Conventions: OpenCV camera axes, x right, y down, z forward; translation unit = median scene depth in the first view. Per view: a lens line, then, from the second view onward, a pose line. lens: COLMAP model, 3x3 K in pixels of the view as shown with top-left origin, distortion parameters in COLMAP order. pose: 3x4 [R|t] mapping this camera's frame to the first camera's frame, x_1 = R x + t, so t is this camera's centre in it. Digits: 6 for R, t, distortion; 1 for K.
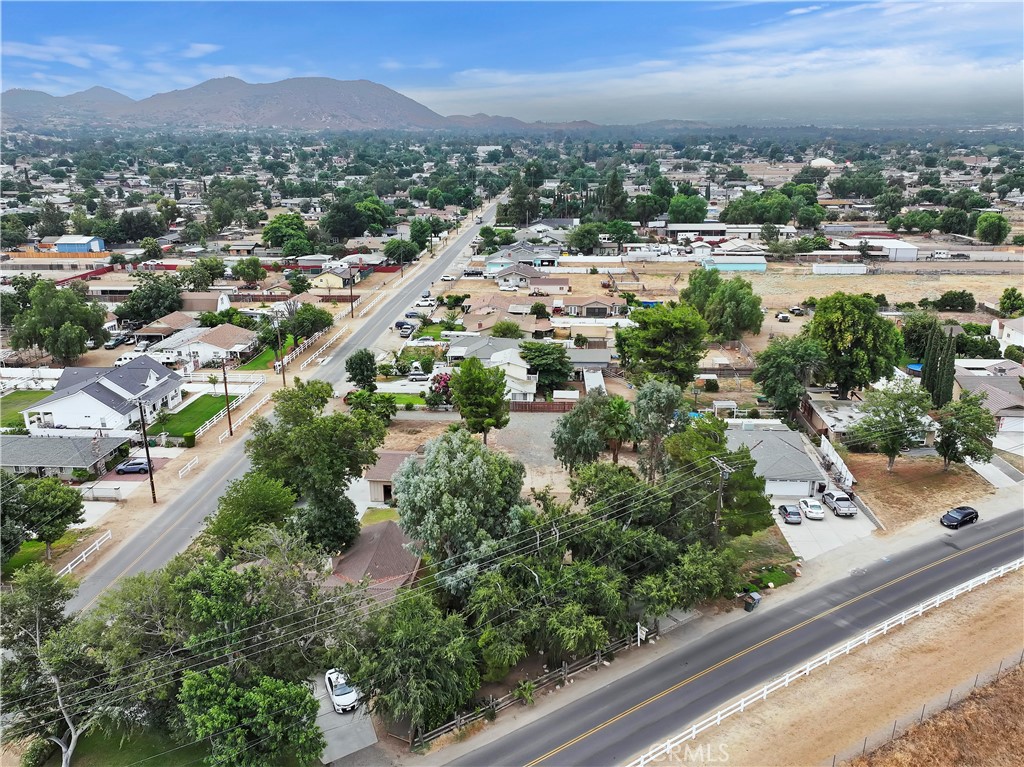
lens RADIAL K [[832.8, 0, 511.1], [0, 832.8, 396.3], [0, 0, 1]] dist [0.003484, 0.006622]
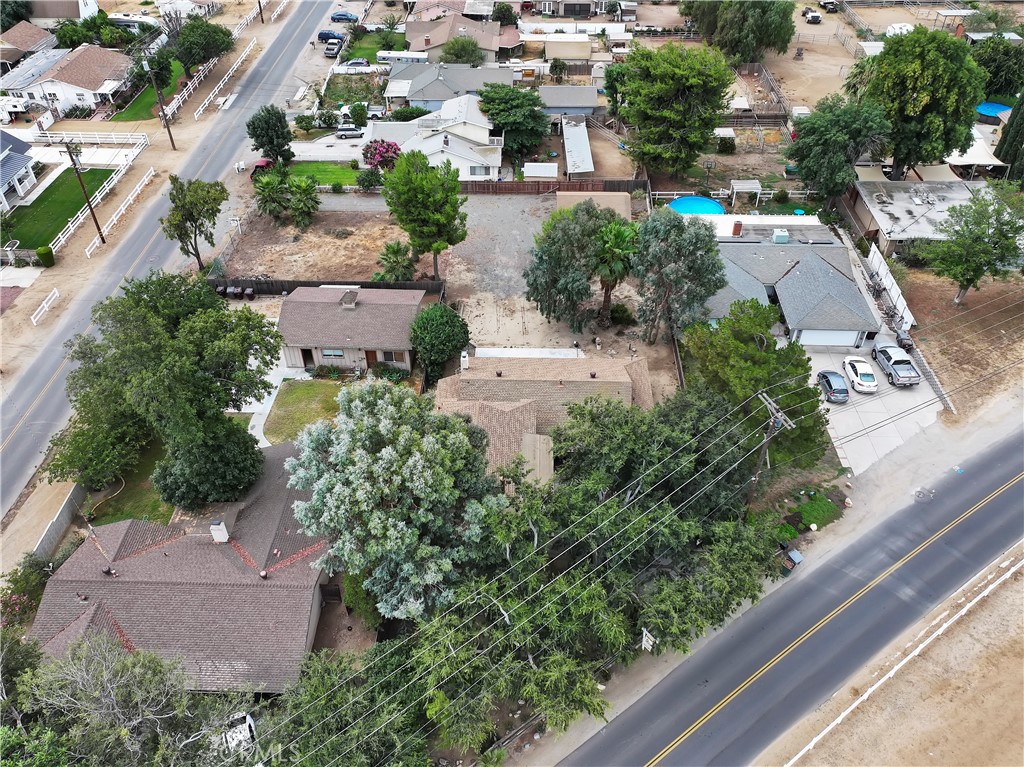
lens RADIAL K [[832.8, 0, 511.1], [0, 832.8, 396.3], [0, 0, 1]] dist [0.003484, 0.006622]
pose [[0.999113, -0.026636, 0.032608, 0.008626], [0.011846, 0.921007, 0.389367, -0.115462], [-0.040404, -0.388635, 0.920505, 0.223729]]
